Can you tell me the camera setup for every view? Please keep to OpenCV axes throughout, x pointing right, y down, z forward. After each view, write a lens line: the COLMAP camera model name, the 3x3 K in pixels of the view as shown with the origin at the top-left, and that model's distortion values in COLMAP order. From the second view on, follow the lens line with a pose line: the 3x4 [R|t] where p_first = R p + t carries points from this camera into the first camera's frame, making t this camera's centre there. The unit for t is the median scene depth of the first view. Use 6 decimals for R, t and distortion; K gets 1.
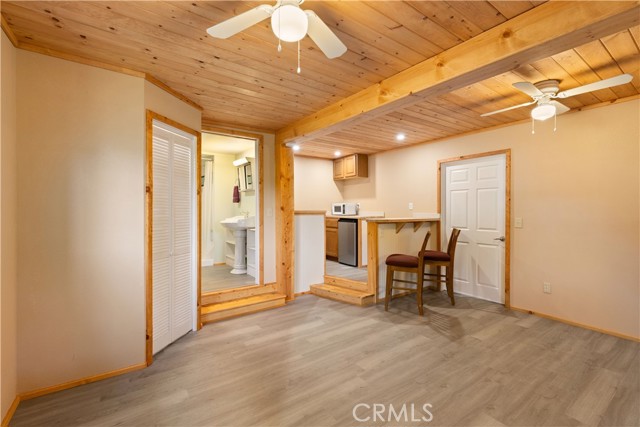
lens RADIAL K [[279.5, 0, 323.9], [0, 279.5, 211.8], [0, 0, 1]] dist [0.001885, 0.000487]
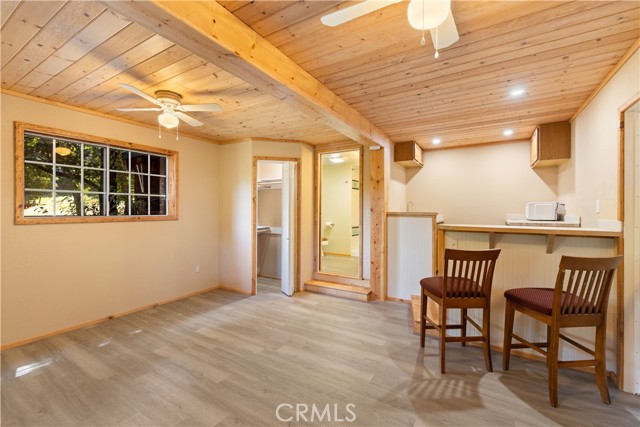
lens RADIAL K [[279.5, 0, 321.6], [0, 279.5, 210.6], [0, 0, 1]] dist [0.001885, 0.000487]
pose [[0.390221, 0.005427, -0.920705, 0.892190], [-0.012260, 0.999925, 0.000697, -0.009307], [0.920640, 0.011016, 0.390258, 0.500227]]
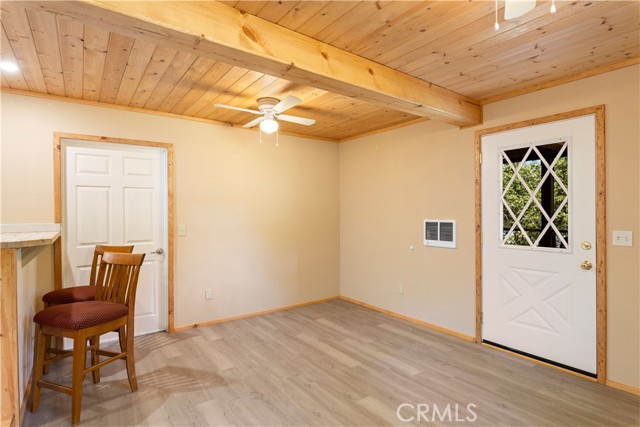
lens RADIAL K [[336.3, 0, 320.9], [0, 336.3, 214.4], [0, 0, 1]] dist [0.004092, -0.000390]
pose [[-0.009202, -0.009108, 0.999916, -0.408701], [0.013493, 0.999866, 0.009231, -0.016780], [-0.999867, 0.013576, -0.009077, 0.629264]]
